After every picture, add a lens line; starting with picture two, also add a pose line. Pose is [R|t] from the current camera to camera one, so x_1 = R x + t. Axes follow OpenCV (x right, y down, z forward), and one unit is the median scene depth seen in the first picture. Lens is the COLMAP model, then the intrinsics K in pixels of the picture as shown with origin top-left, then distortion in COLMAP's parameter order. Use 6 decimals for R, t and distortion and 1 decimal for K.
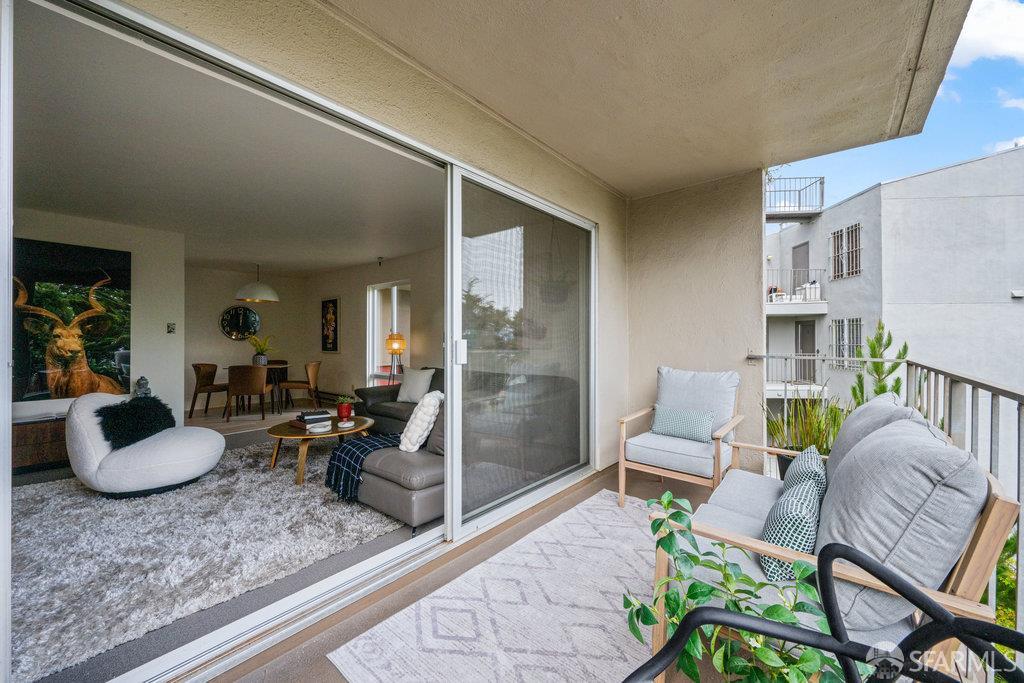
lens RADIAL K [[399.7, 0, 514.0], [0, 399.7, 340.1], [0, 0, 1]] dist [-0.000508, -0.000197]
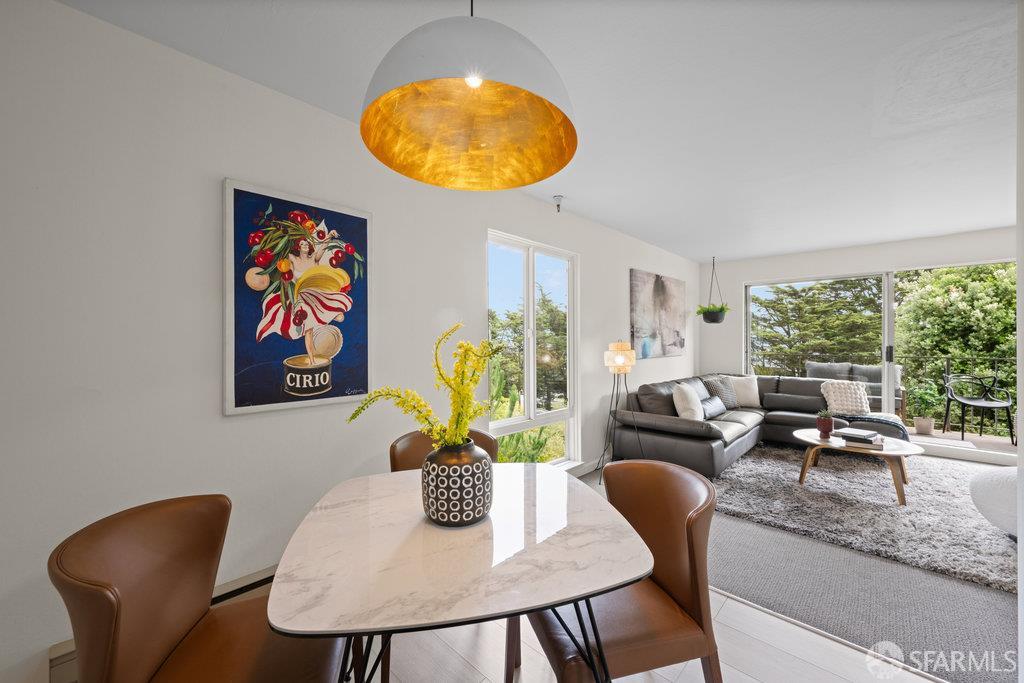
lens RADIAL K [[399.7, 0, 514.0], [0, 399.7, 340.1], [0, 0, 1]] dist [-0.000508, -0.000197]
pose [[0.056473, 0.004729, 0.998393, -1.327553], [-0.002051, 0.999987, -0.004620, -0.020517], [-0.998402, -0.001786, 0.056482, 1.577339]]
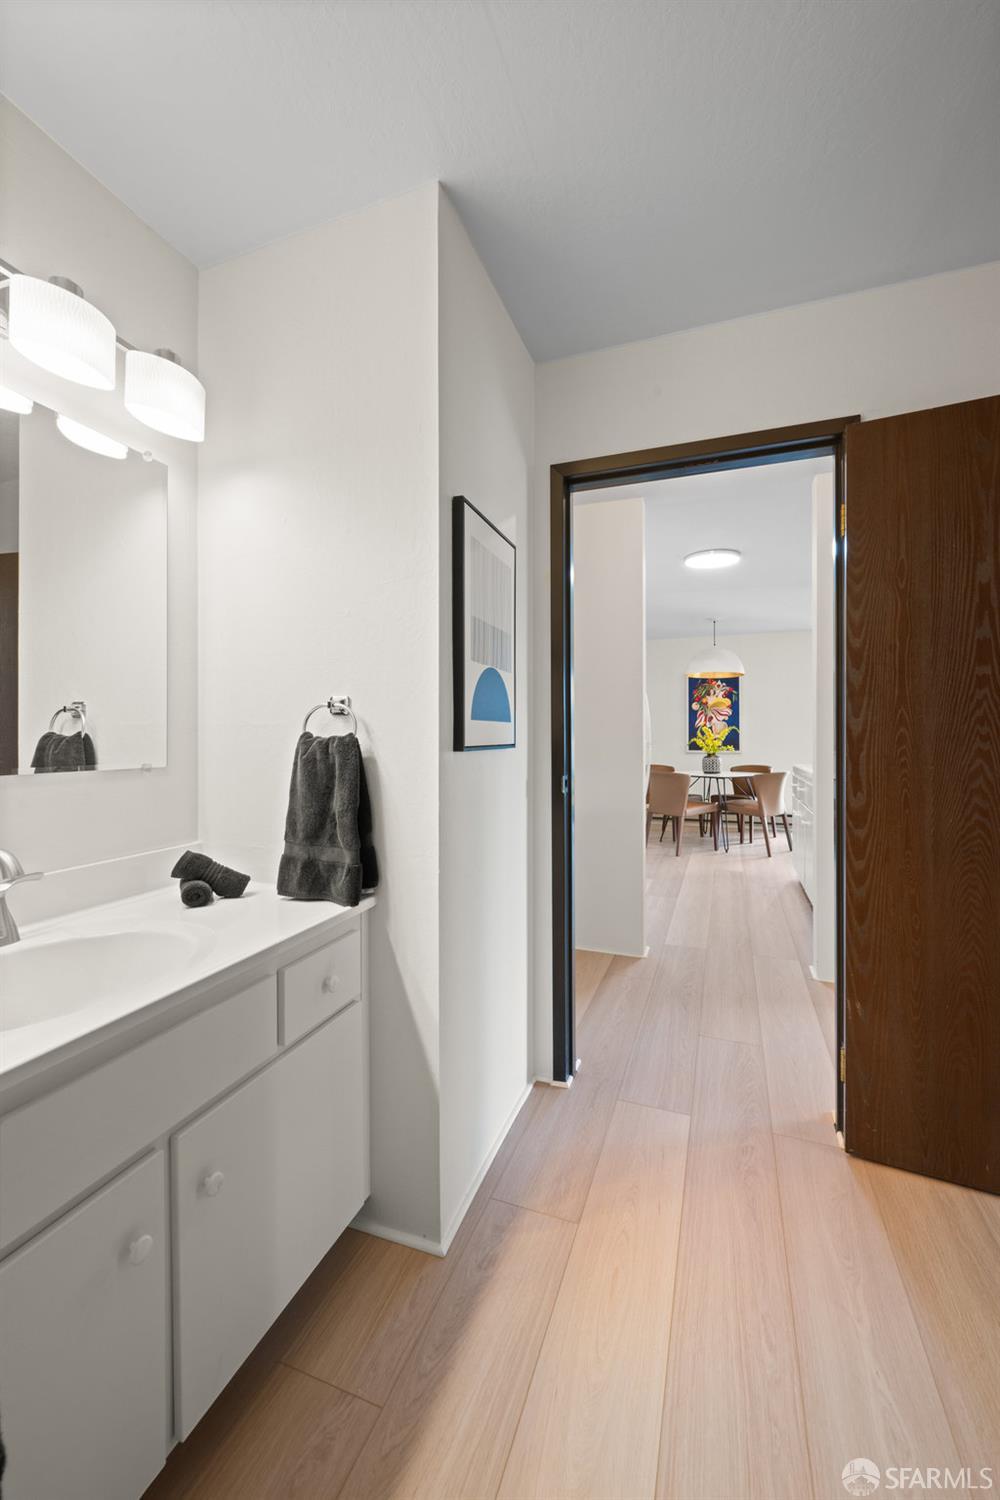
lens RADIAL K [[588.6, 0, 503.7], [0, 588.6, 741.0], [0, 0, 1]] dist [-0.000466, -0.000087]
pose [[0.945042, 0.002084, 0.326942, -2.092483], [-0.005381, 0.999943, 0.009180, 0.006685], [-0.326904, -0.010434, 0.945000, 0.311036]]
